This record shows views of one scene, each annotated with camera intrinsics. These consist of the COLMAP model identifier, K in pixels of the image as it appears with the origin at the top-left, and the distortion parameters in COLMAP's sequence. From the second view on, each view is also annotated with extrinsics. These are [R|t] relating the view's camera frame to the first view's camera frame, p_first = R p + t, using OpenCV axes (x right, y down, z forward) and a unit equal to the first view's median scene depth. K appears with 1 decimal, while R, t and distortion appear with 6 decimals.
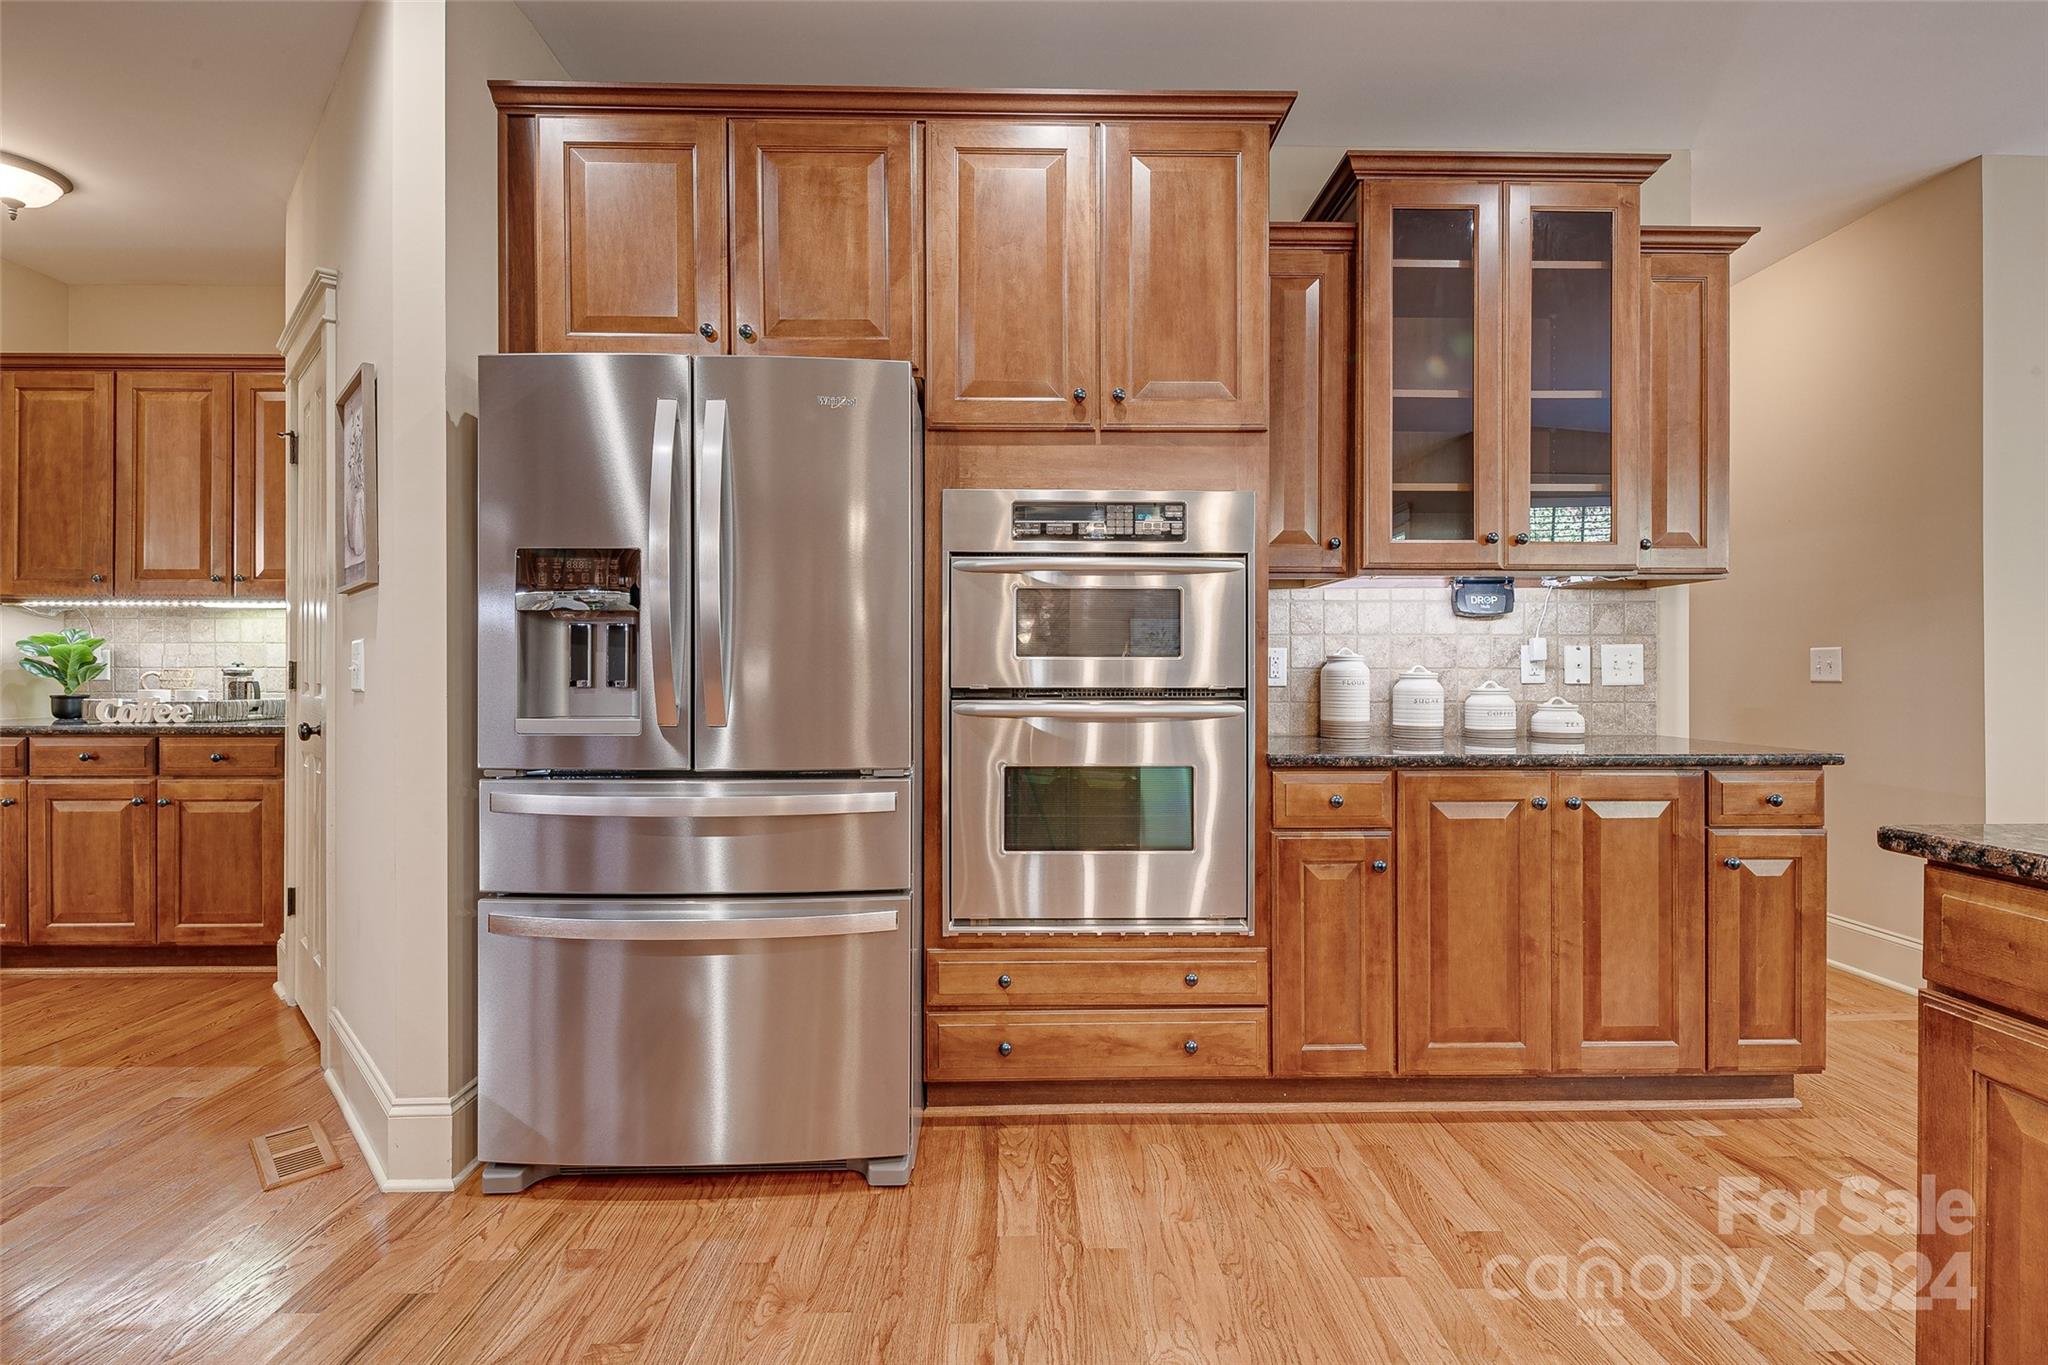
lens RADIAL K [[908.2, 0, 1014.0], [0, 908.2, 668.9], [0, 0, 1]] dist [0.010452, -0.006380]
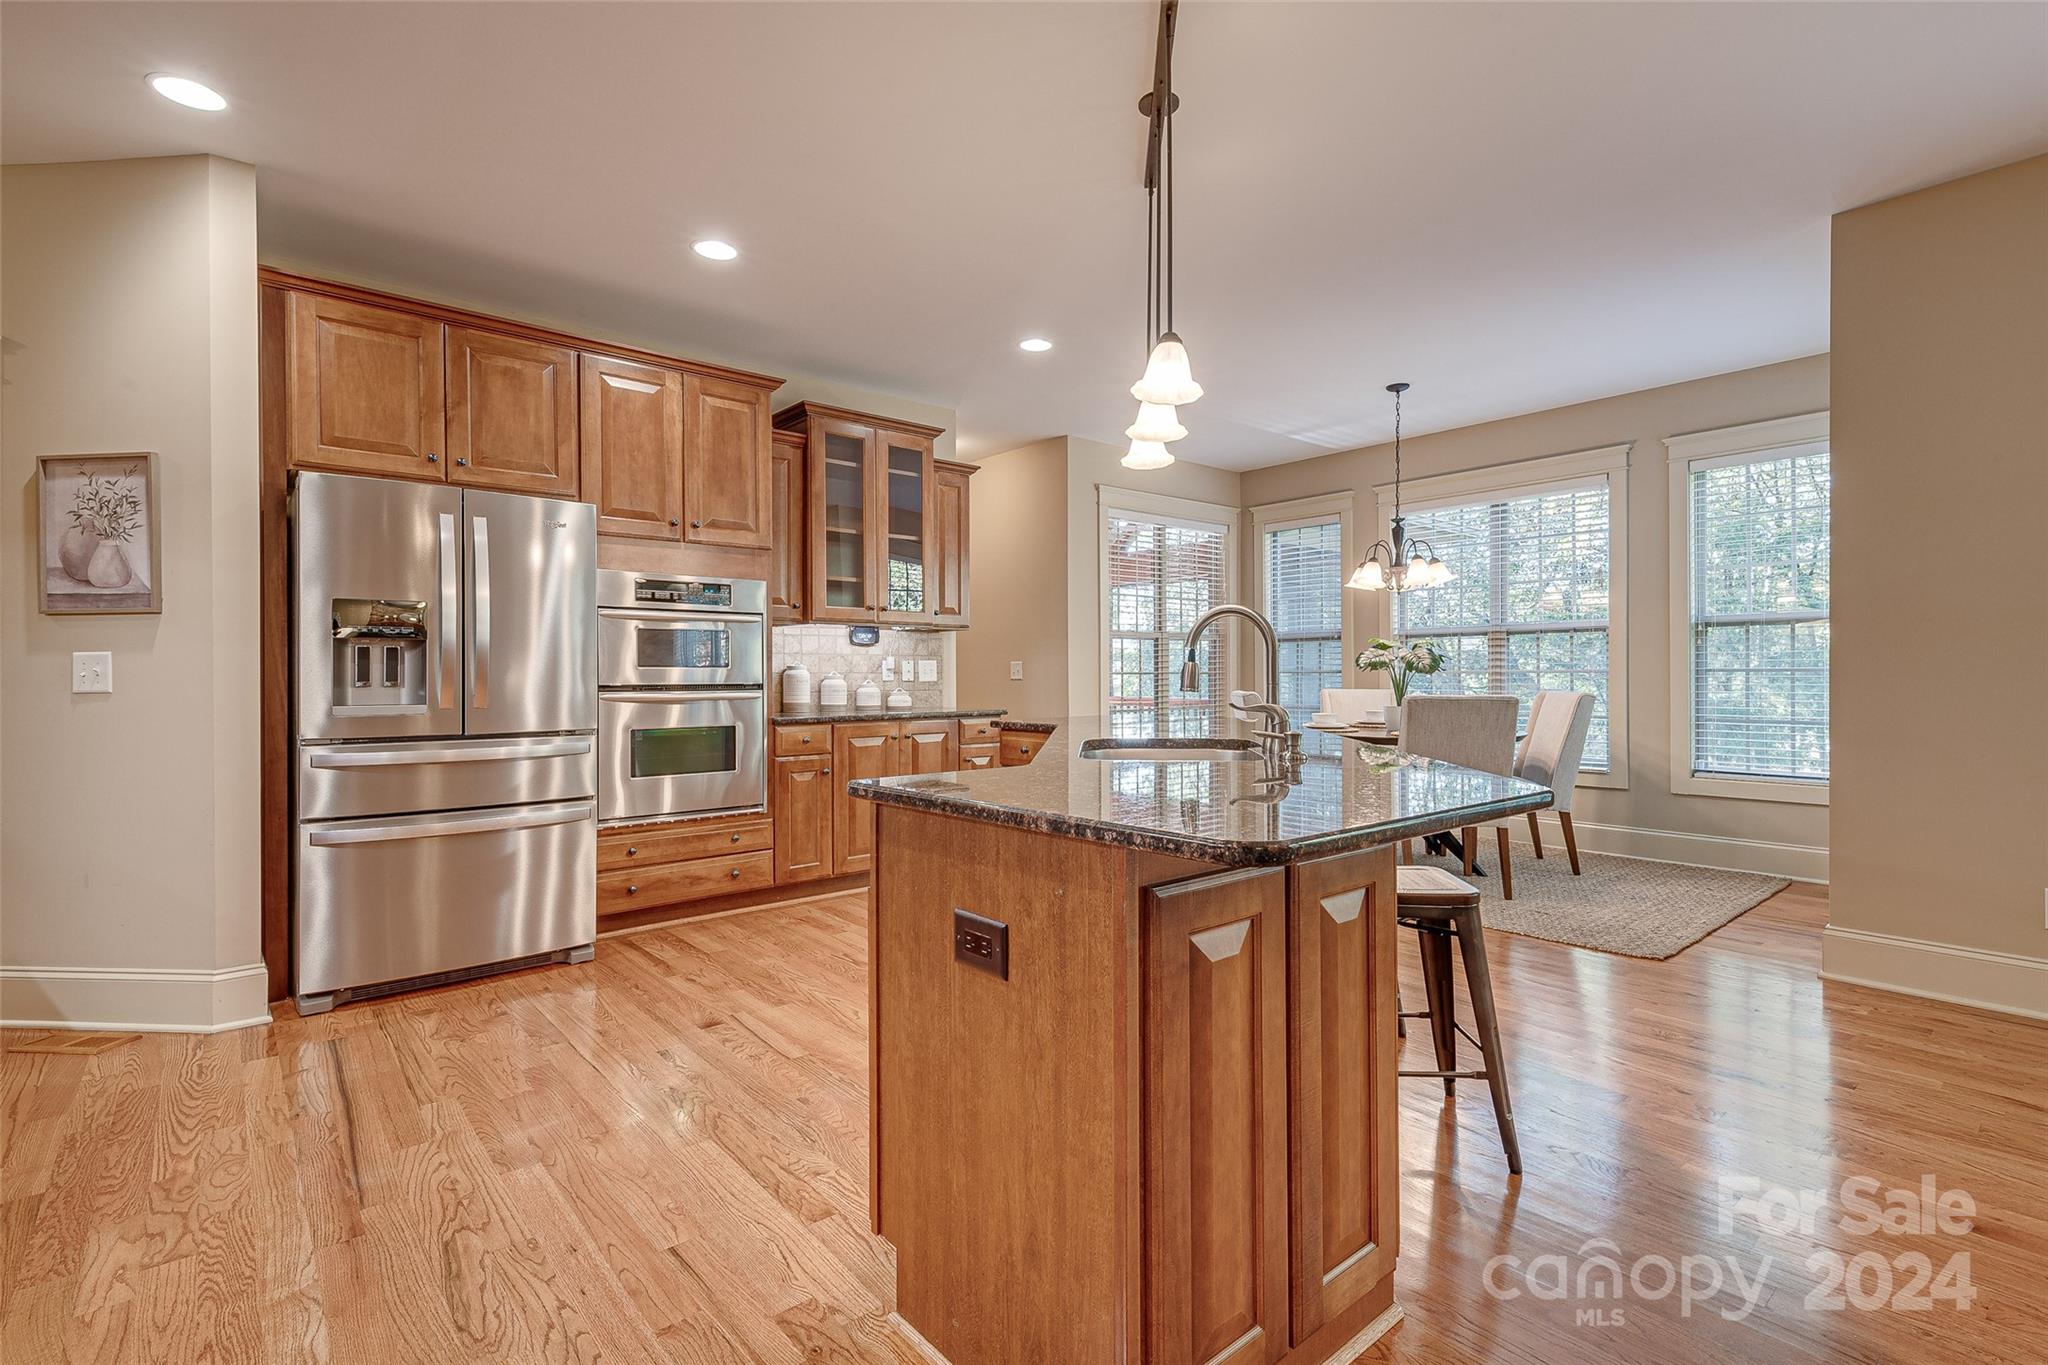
lens RADIAL K [[950.2, 0, 1044.2], [0, 950.2, 682.0], [0, 0, 1]] dist [0.017770, -0.006800]
pose [[0.761749, -0.008711, 0.647813, -0.533104], [0.003034, 0.999947, 0.009879, -0.000145], [-0.647865, -0.005560, 0.761735, -0.823264]]
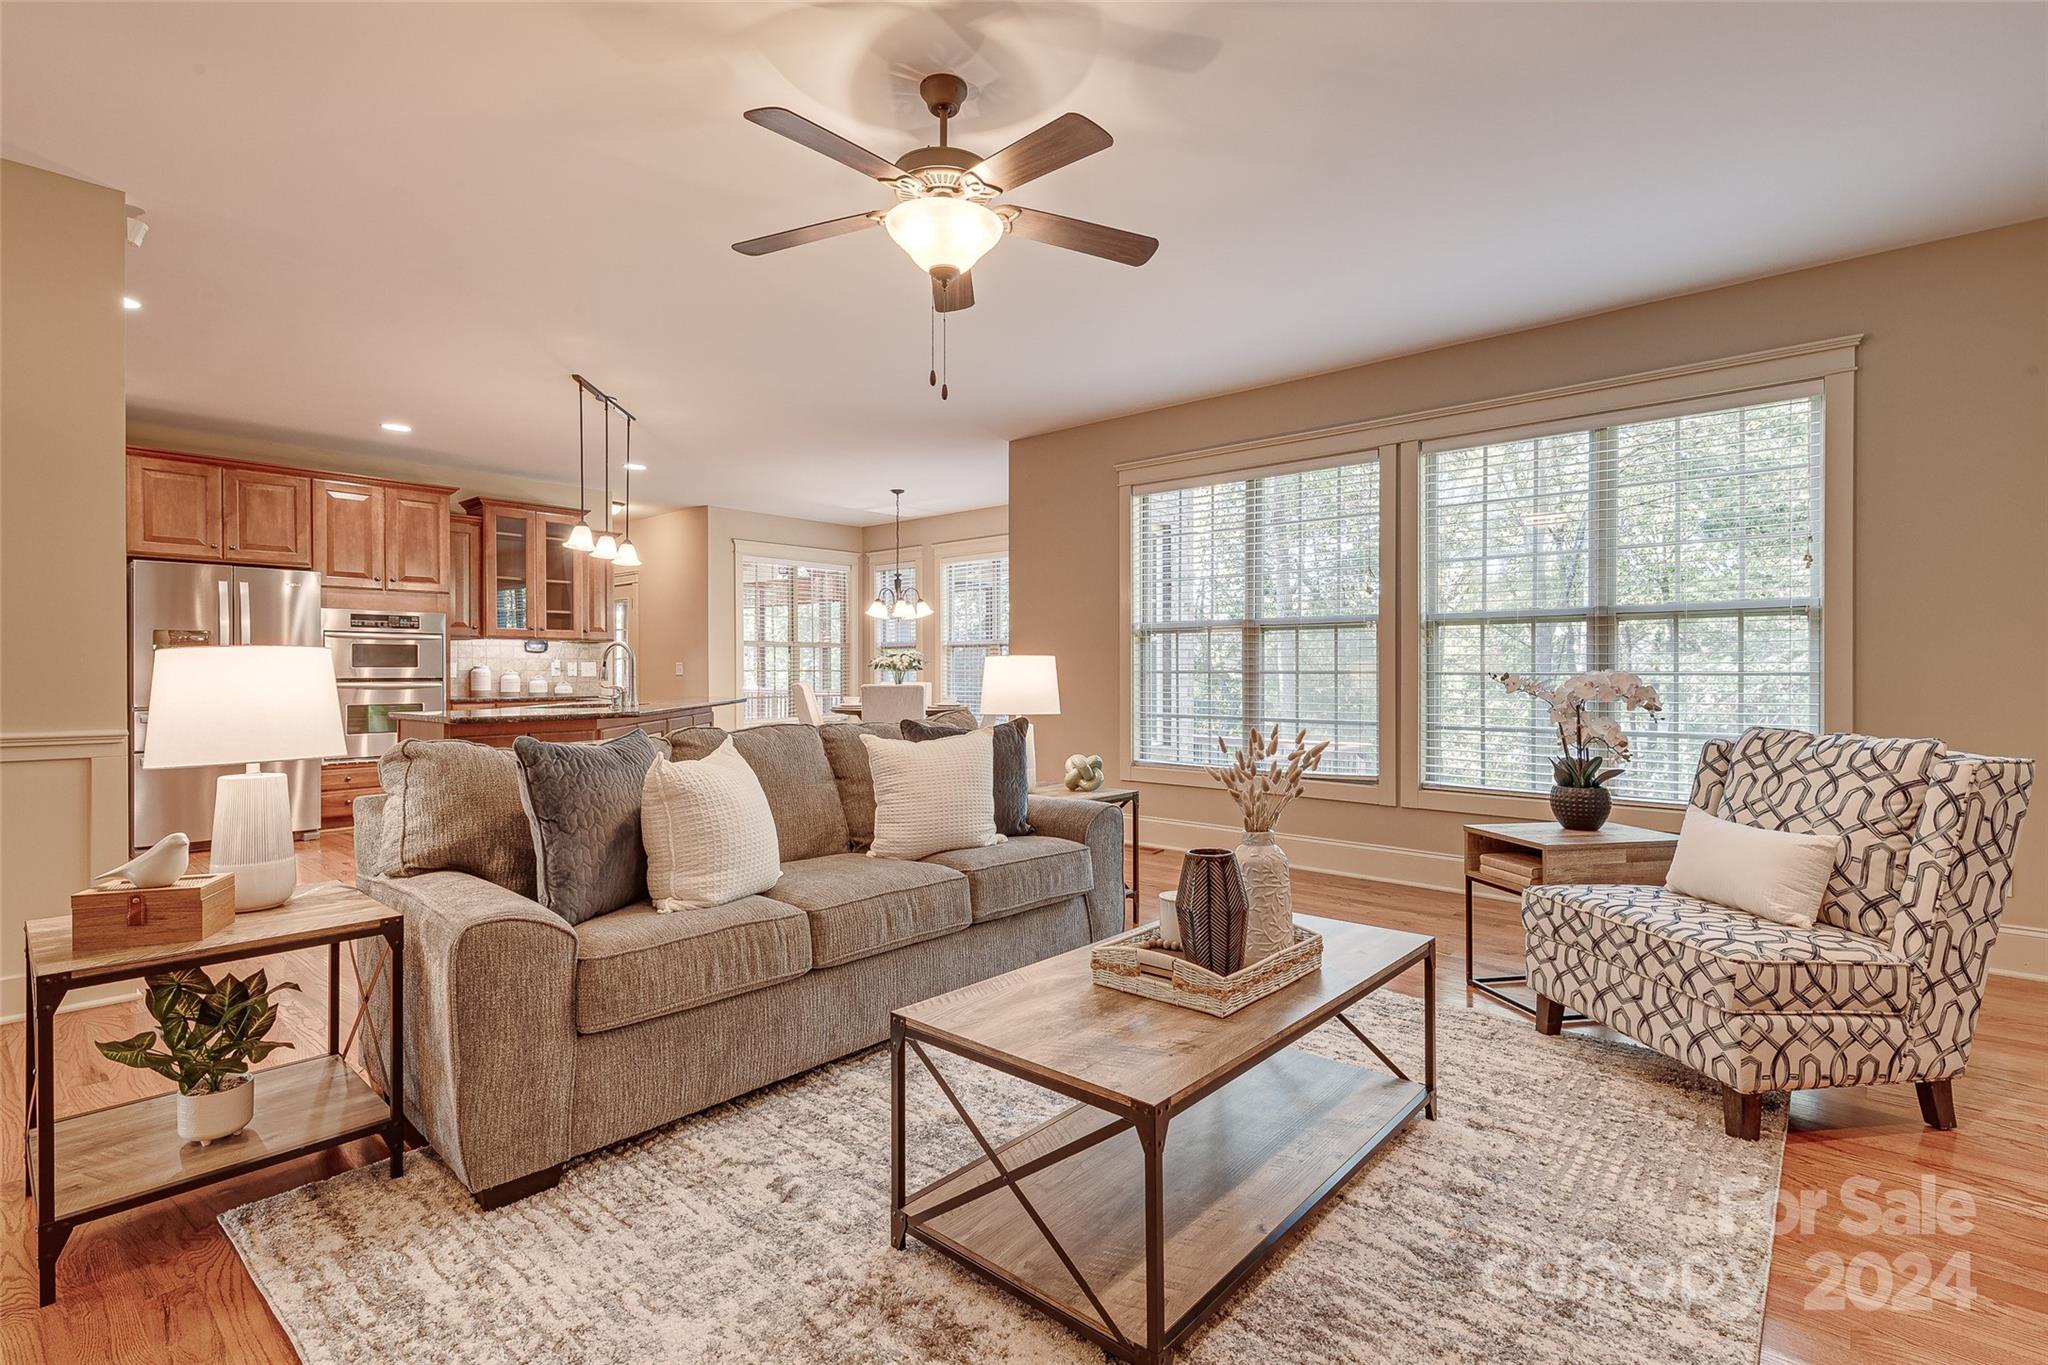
lens RADIAL K [[950.2, 0, 1034.4], [0, 950.2, 677.4], [0, 0, 1]] dist [0.017770, -0.006800]
pose [[0.660939, -0.007532, 0.750402, -0.762565], [0.003677, 0.999970, 0.006799, 0.005911], [-0.750430, -0.001734, 0.660947, -2.372154]]
